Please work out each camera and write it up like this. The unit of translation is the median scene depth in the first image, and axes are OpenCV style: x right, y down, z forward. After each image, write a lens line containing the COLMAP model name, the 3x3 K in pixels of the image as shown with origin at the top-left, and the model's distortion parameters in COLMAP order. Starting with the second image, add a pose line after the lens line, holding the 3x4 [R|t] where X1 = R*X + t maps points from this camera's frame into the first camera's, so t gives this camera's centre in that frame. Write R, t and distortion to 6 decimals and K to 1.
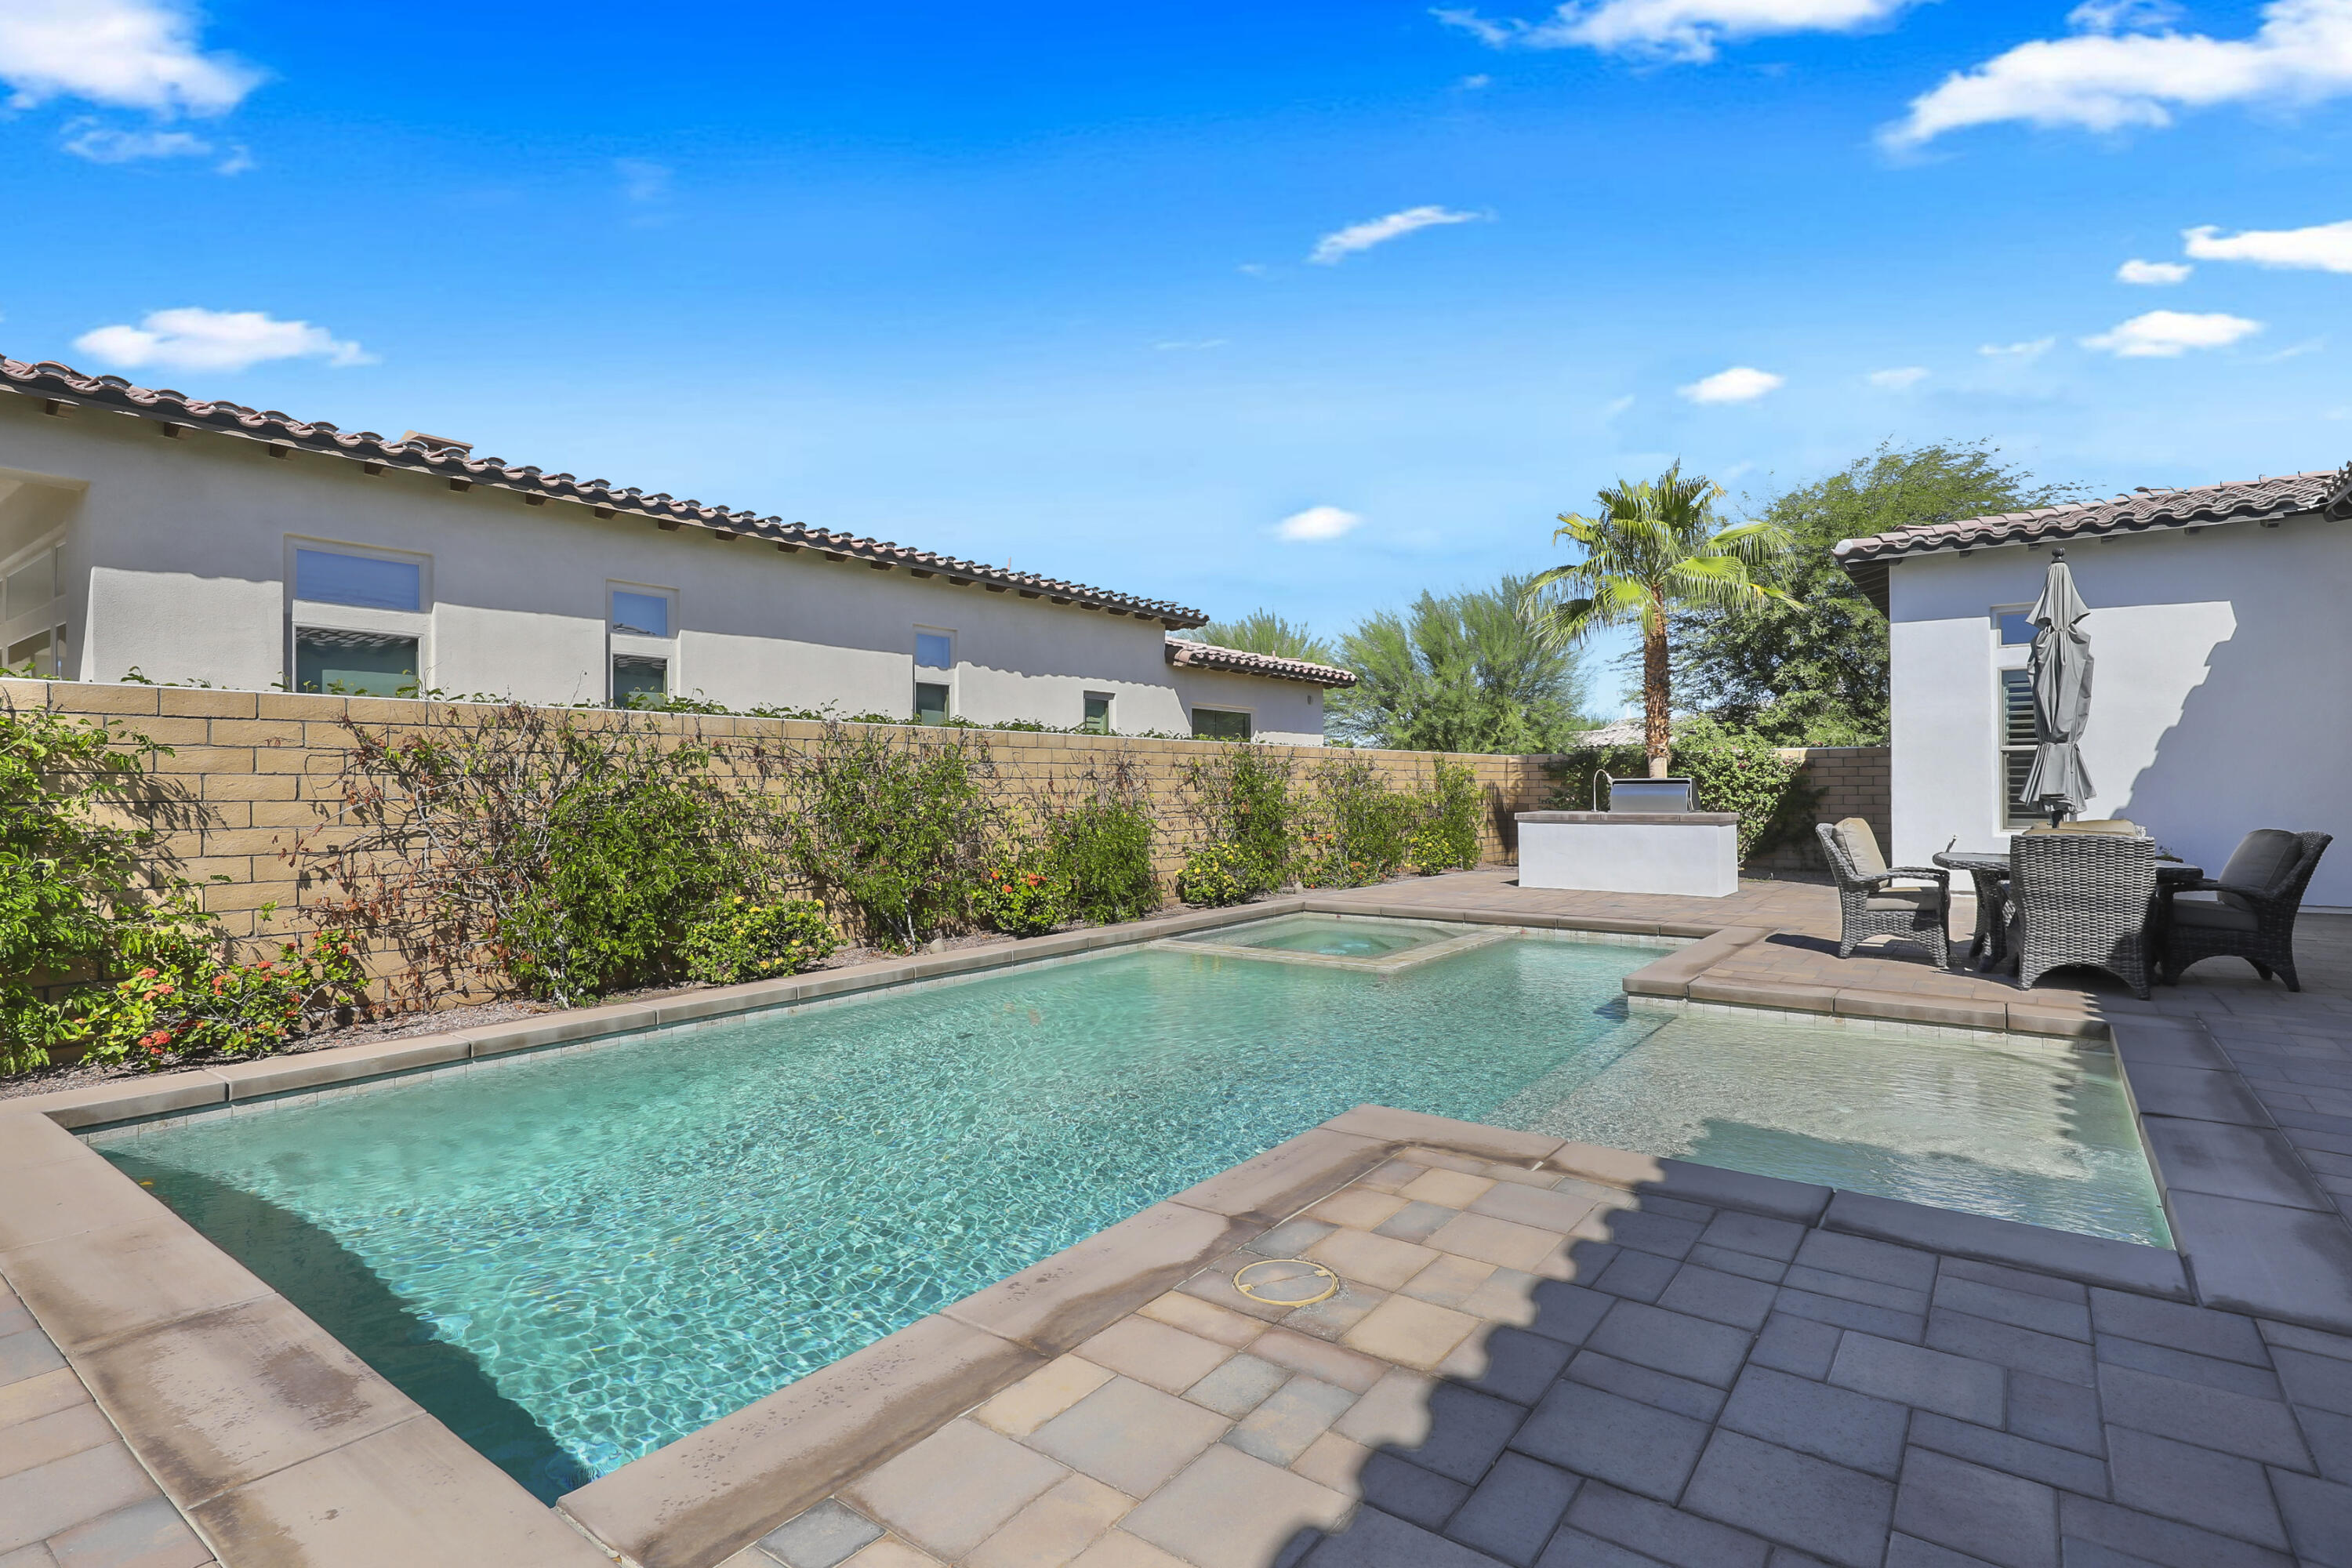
lens RADIAL K [[1108.9, 0, 1204.5], [0, 1108.9, 784.6], [0, 0, 1]] dist [0.012328, -0.000716]
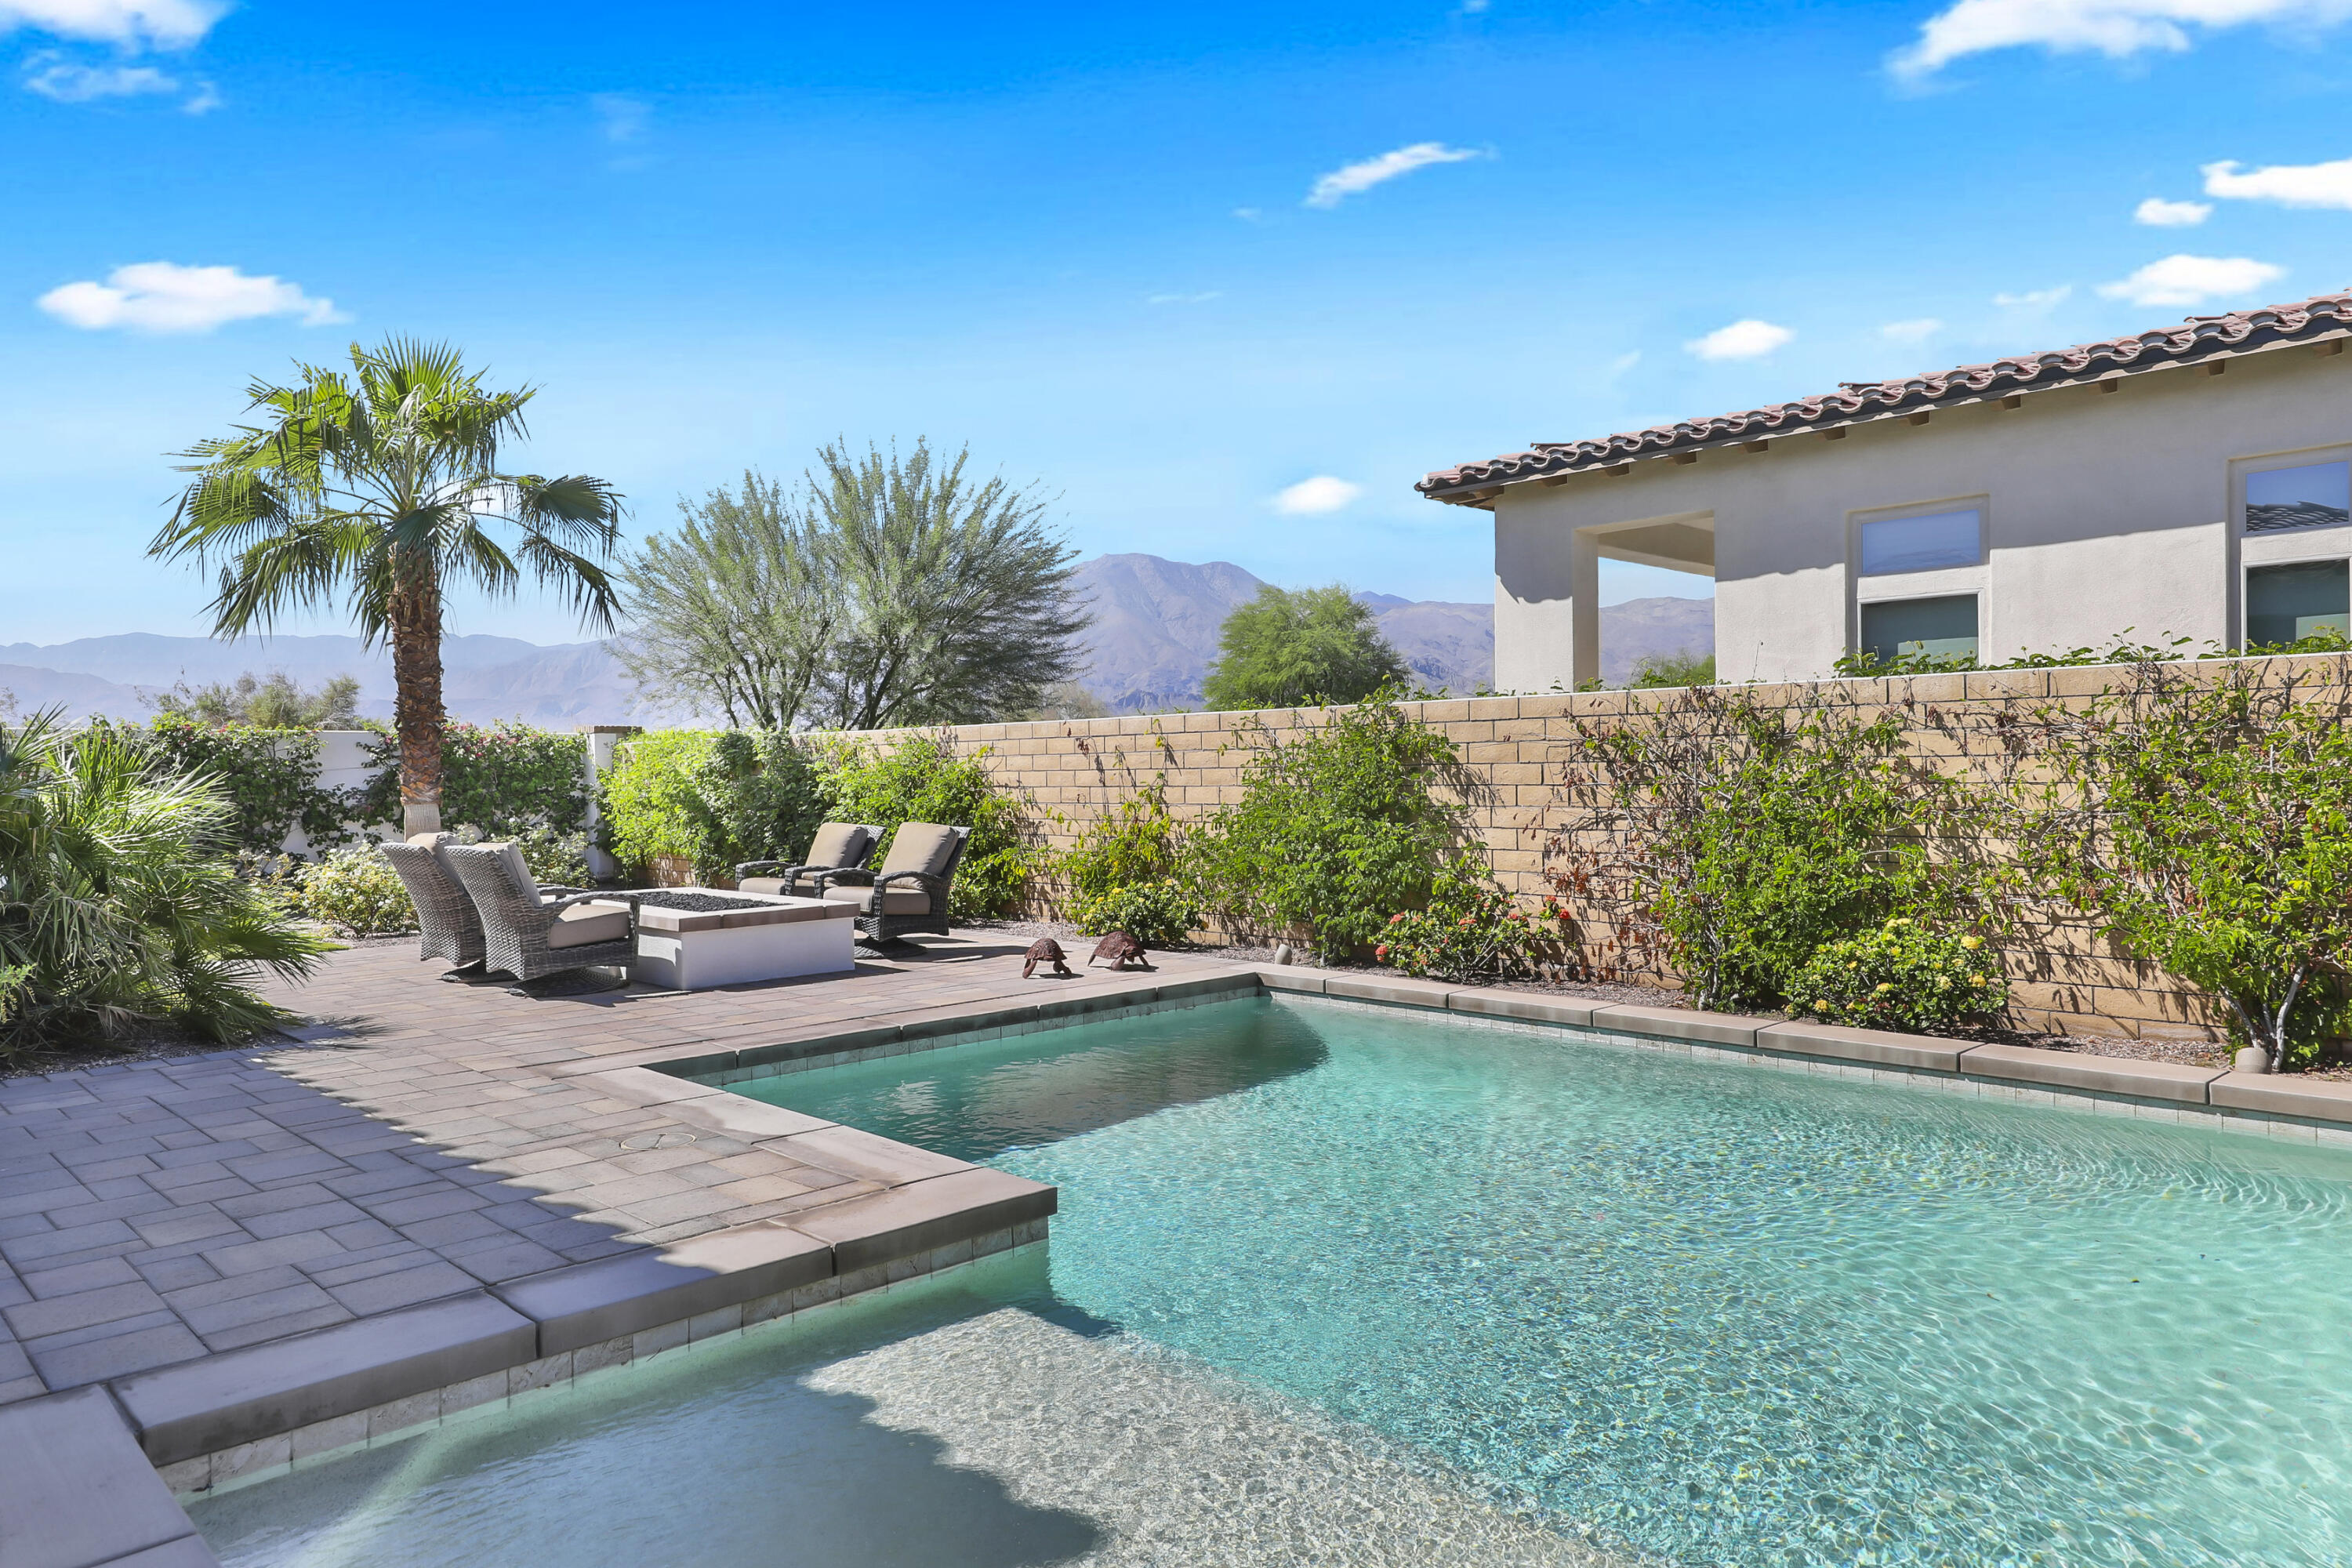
lens RADIAL K [[1487.6, 0, 1187.5], [0, 1487.6, 780.5], [0, 0, 1]] dist [0.015432, 0.000759]
pose [[-0.157446, 0.012324, -0.987451, 0.689801], [0.015611, 0.999828, 0.009990, -0.010101], [0.987404, -0.013842, -0.157611, 0.734170]]
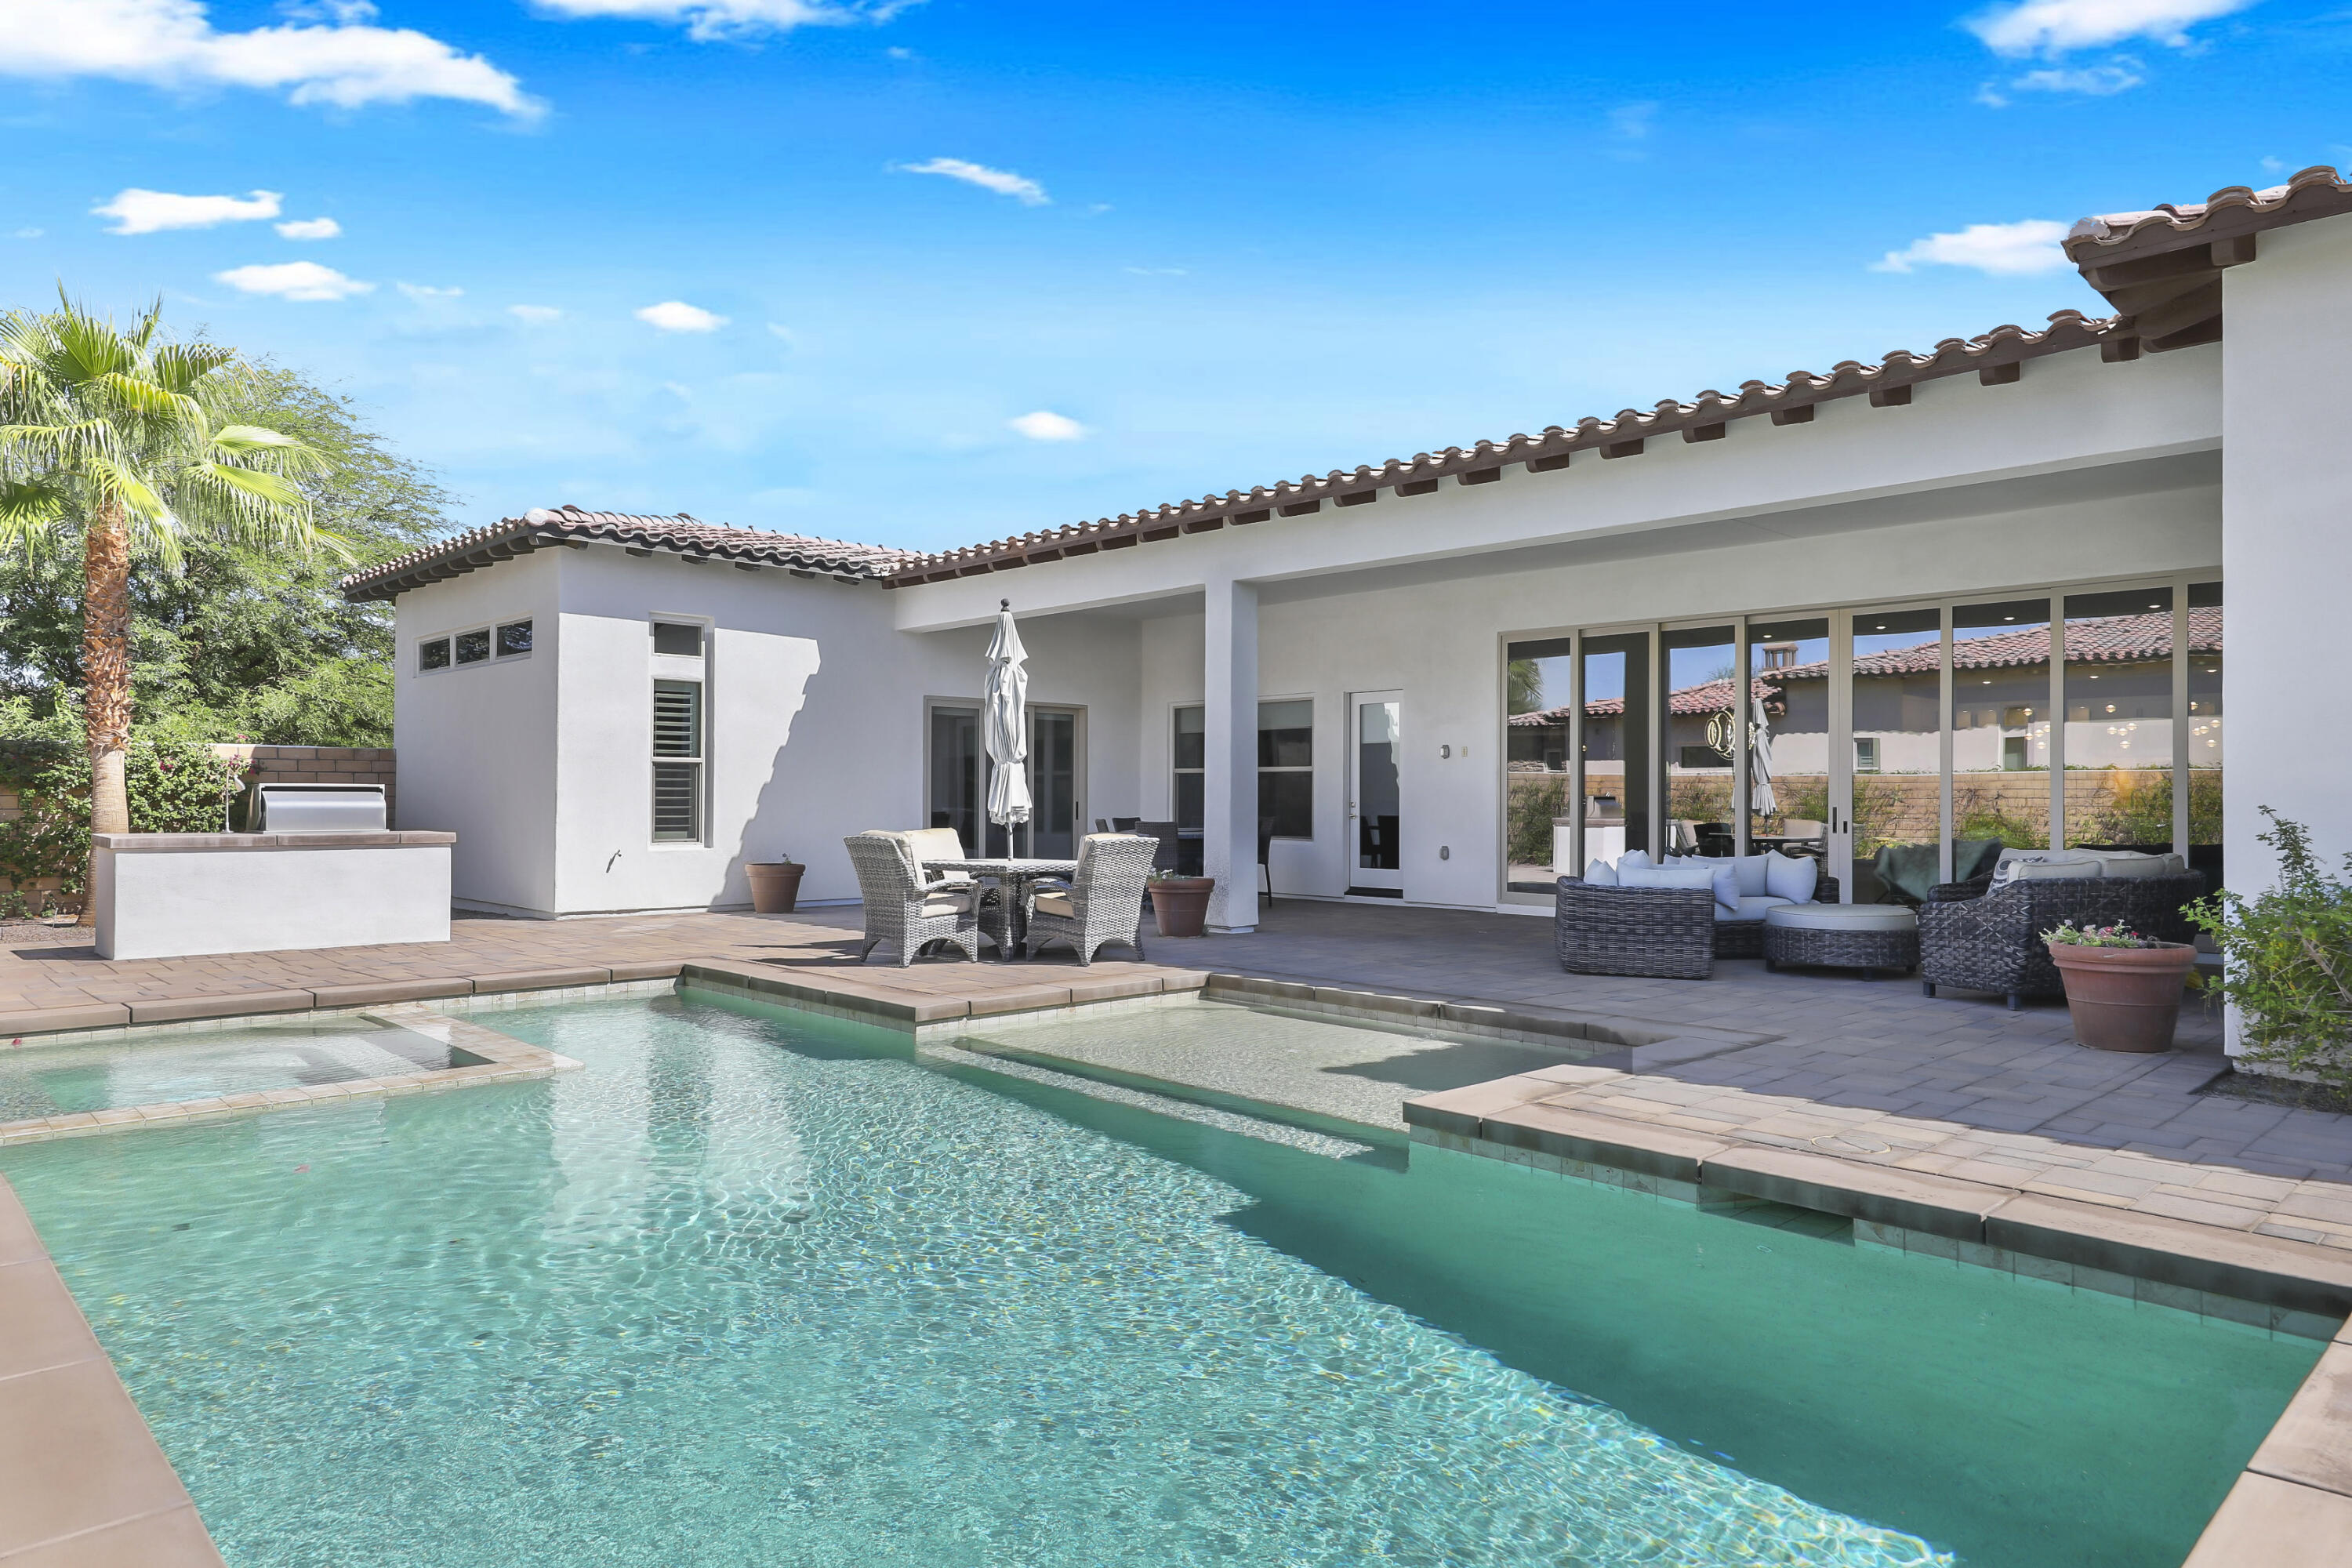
lens RADIAL K [[1417.3, 0, 1176.0], [0, 1417.3, 784.0], [0, 0, 1]] dist [0.011190, 0.000411]
pose [[0.184172, 0.017185, 0.982744, -0.706105], [-0.008986, 0.999835, -0.015800, 0.007452], [-0.982853, -0.005921, 0.184296, 0.565229]]
